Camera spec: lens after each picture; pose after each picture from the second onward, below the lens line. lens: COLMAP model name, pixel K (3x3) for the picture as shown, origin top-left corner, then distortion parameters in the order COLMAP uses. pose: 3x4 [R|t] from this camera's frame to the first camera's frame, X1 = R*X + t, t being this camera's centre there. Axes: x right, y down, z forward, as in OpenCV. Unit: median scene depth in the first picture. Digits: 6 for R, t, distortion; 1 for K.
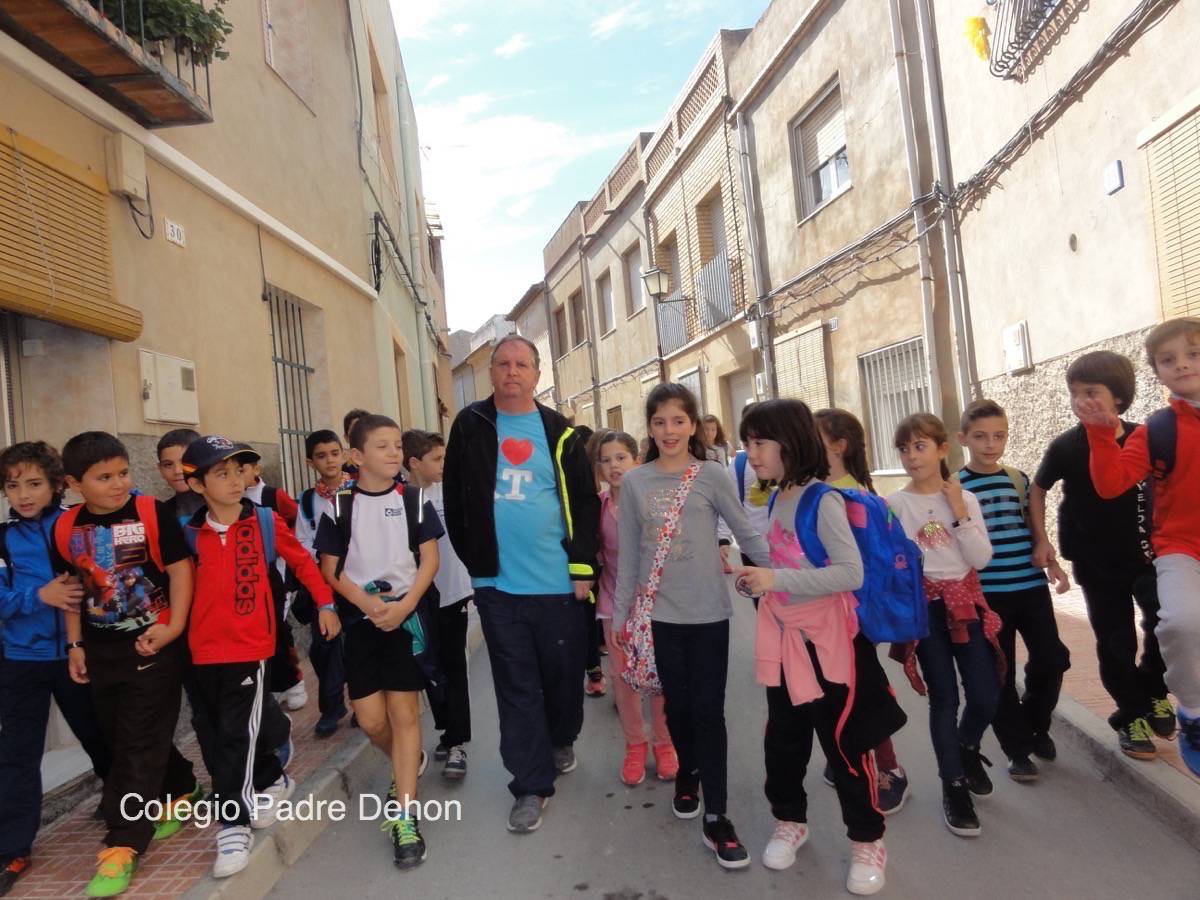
lens RADIAL K [[847.5, 0, 602.8], [0, 847.5, 450.4], [0, 0, 1]] dist [-0.005449, 0.001675]
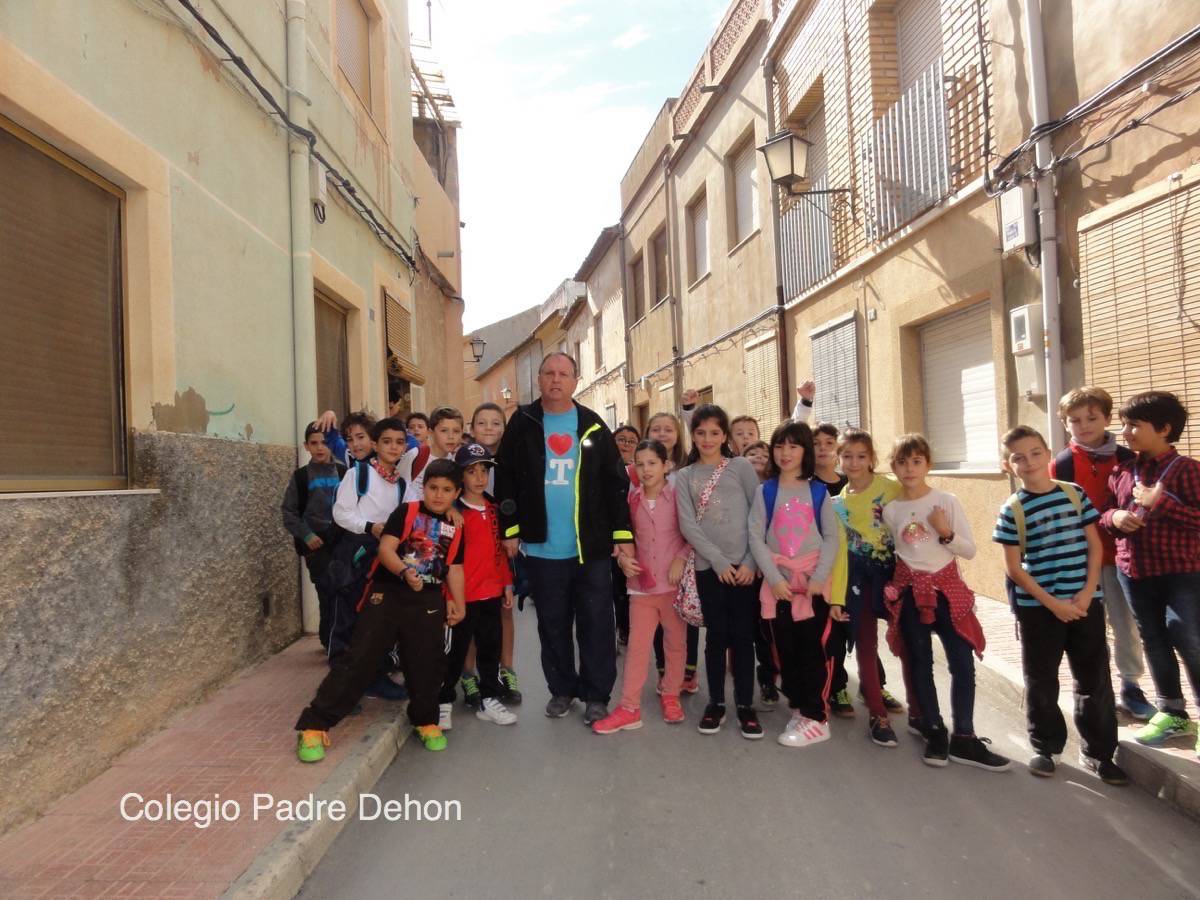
lens RADIAL K [[847.5, 0, 602.8], [0, 847.5, 450.4], [0, 0, 1]] dist [-0.005449, 0.001675]
pose [[0.992866, 0.051551, -0.107518, 0.011296], [-0.050675, 0.998656, 0.010858, -0.005271], [0.107934, -0.005332, 0.994144, 0.354767]]
